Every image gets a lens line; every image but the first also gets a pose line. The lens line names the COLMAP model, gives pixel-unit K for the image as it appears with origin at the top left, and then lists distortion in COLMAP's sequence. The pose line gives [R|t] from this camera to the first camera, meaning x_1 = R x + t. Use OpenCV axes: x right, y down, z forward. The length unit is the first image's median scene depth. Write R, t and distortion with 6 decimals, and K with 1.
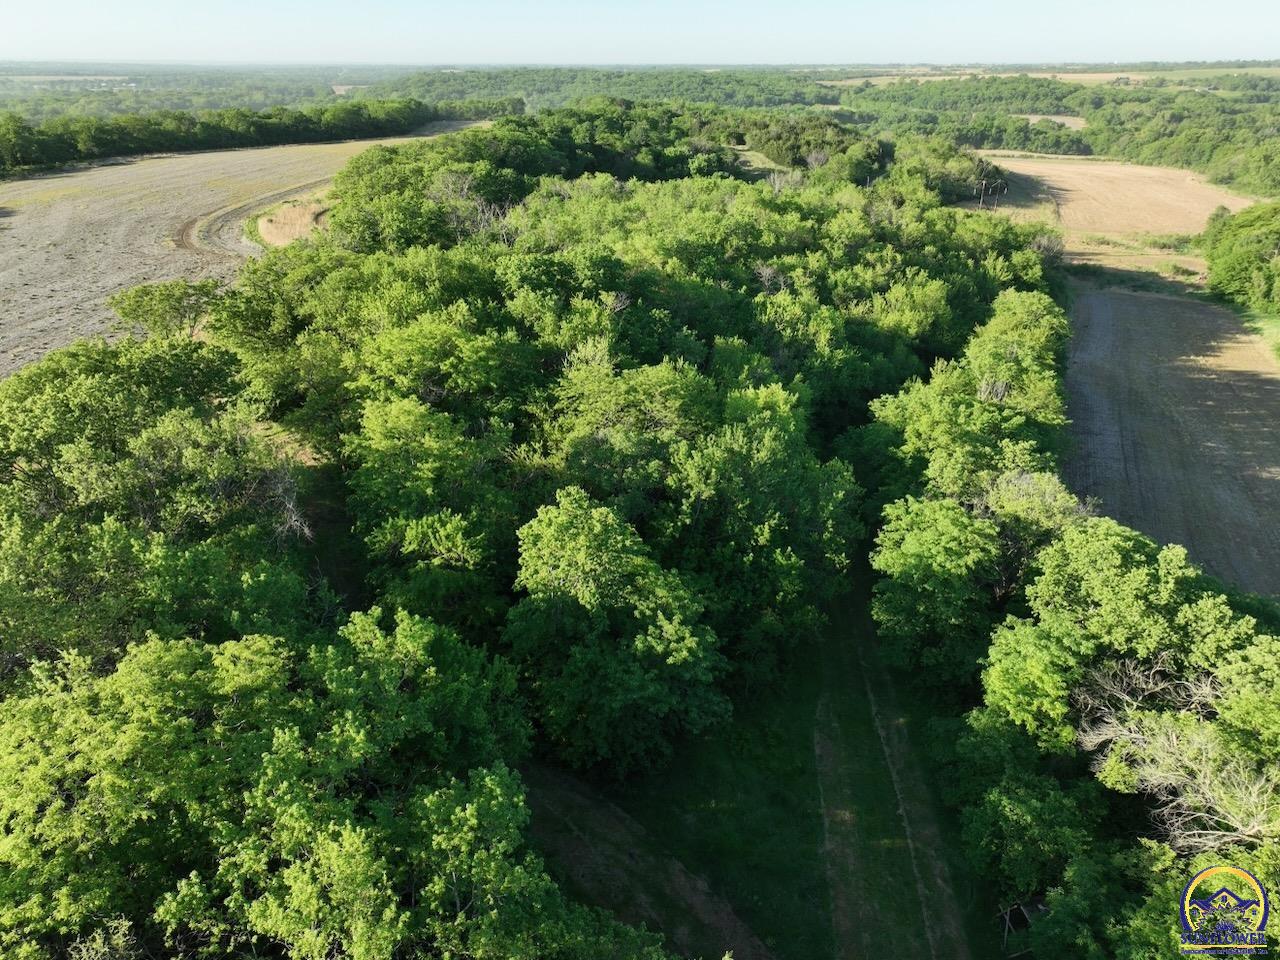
lens RADIAL K [[898.4, 0, 641.7], [0, 898.4, 474.8], [0, 0, 1]] dist [-0.003636, 0.023035]
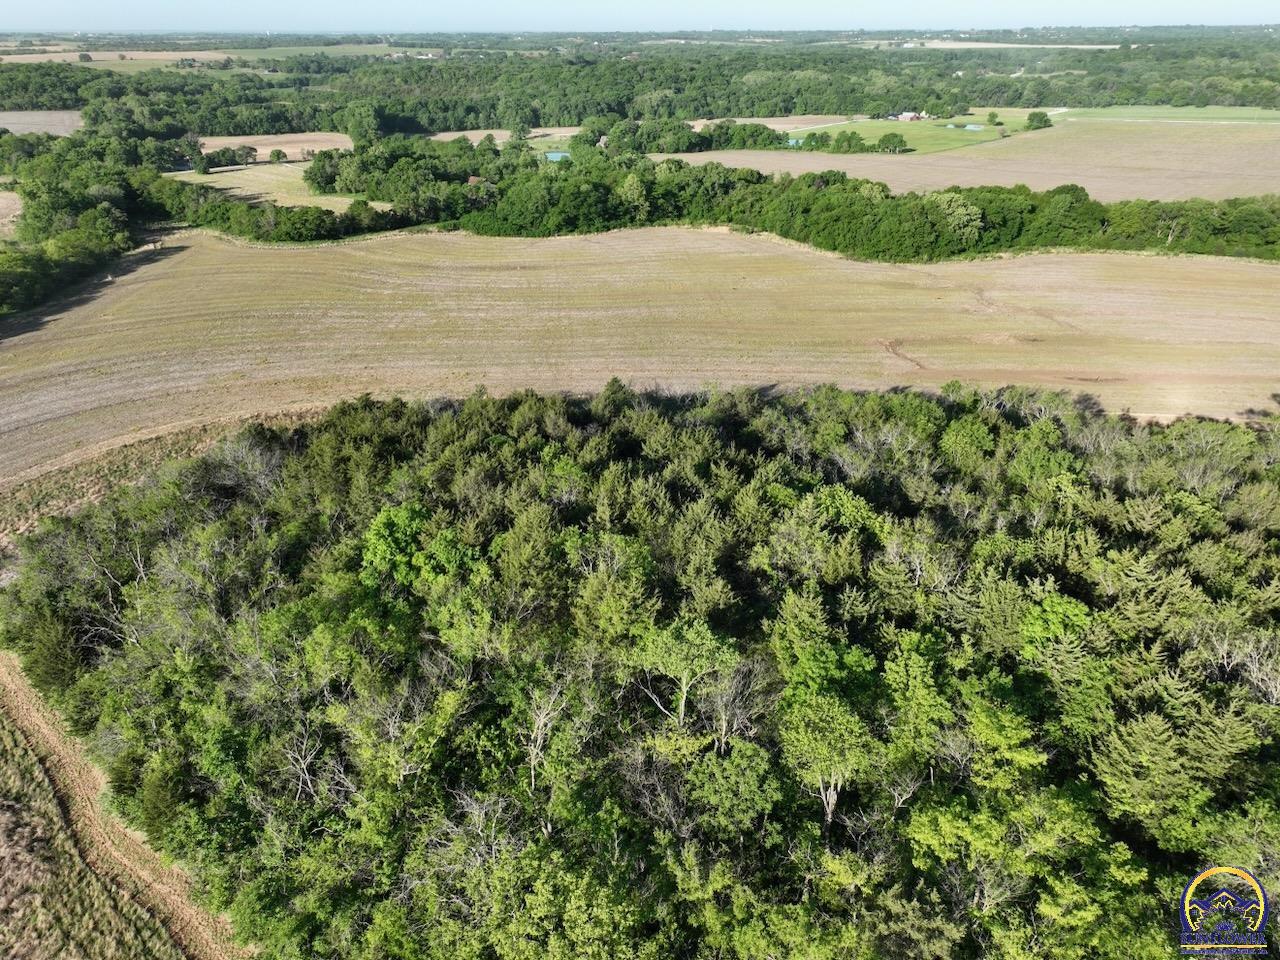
lens RADIAL K [[898.4, 0, 643.9], [0, 898.4, 477.9], [0, 0, 1]] dist [-0.003636, 0.023035]
pose [[0.709688, -0.318192, 0.628567, 0.386429], [0.297949, 0.944038, 0.141488, -0.036682], [-0.638412, 0.086869, 0.764777, 0.000448]]
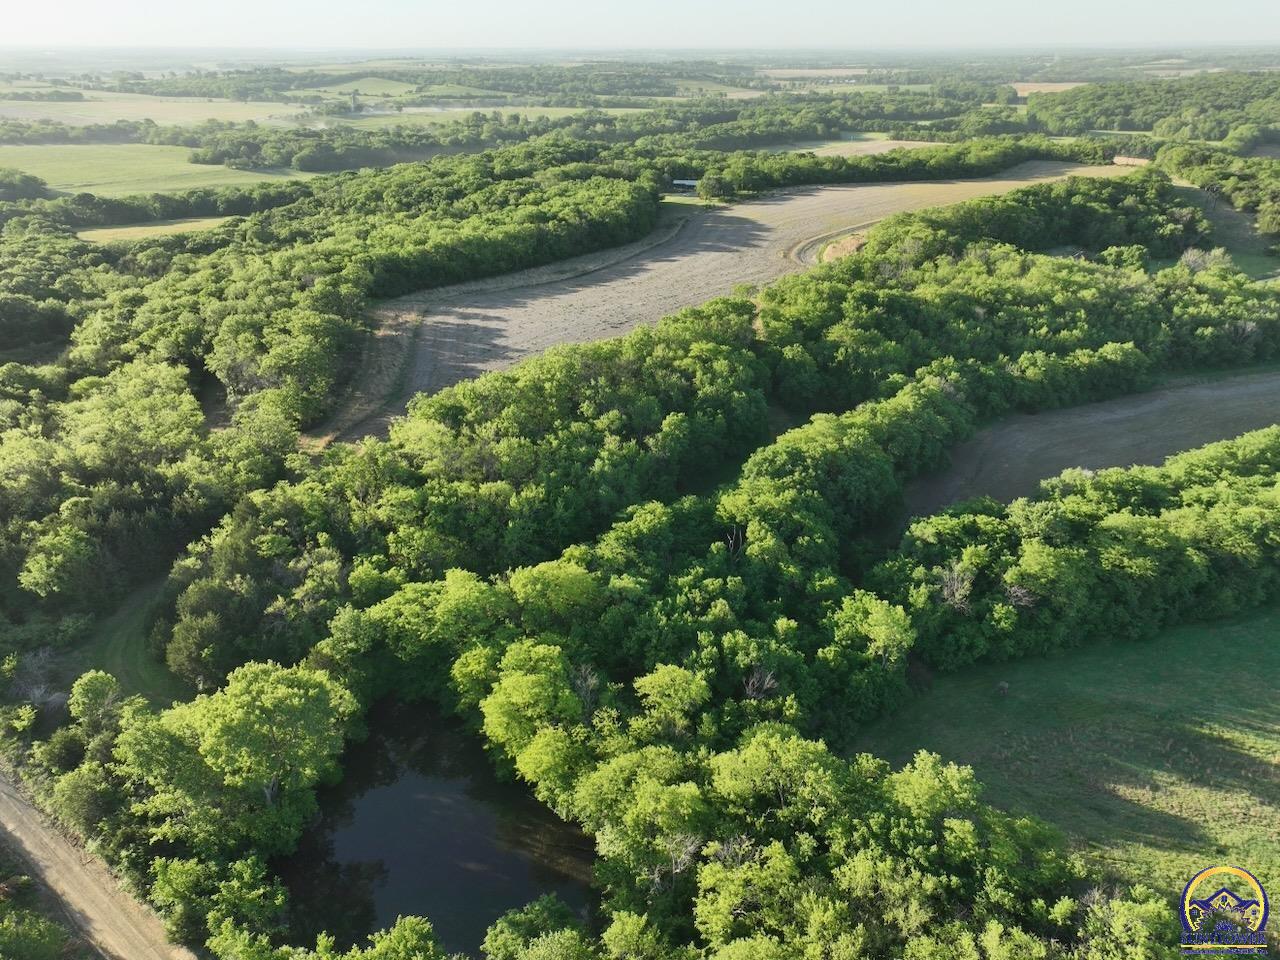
lens RADIAL K [[898.4, 0, 645.9], [0, 898.4, 479.4], [0, 0, 1]] dist [-0.003636, 0.023035]
pose [[0.768667, 0.275727, -0.577170, 0.206394], [-0.262702, 0.958794, 0.108175, 0.037034], [0.583214, 0.068473, 0.809428, -0.298601]]
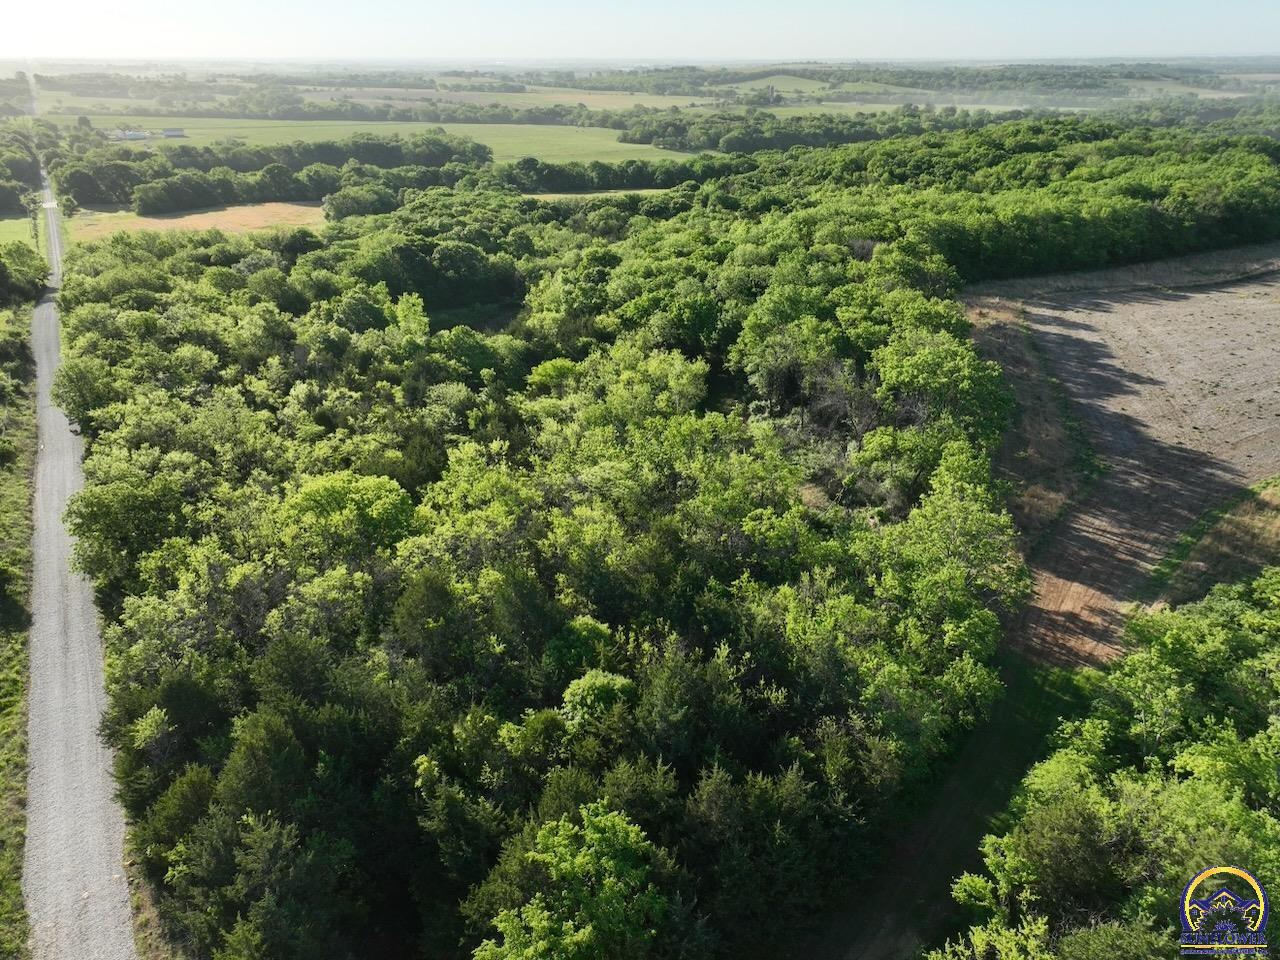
lens RADIAL K [[898.4, 0, 643.6], [0, 898.4, 478.4], [0, 0, 1]] dist [-0.003636, 0.023035]
pose [[0.466882, 0.373284, -0.801673, -0.019030], [-0.366106, 0.906796, 0.209017, 0.073728], [0.804977, 0.195911, 0.560028, -0.234996]]
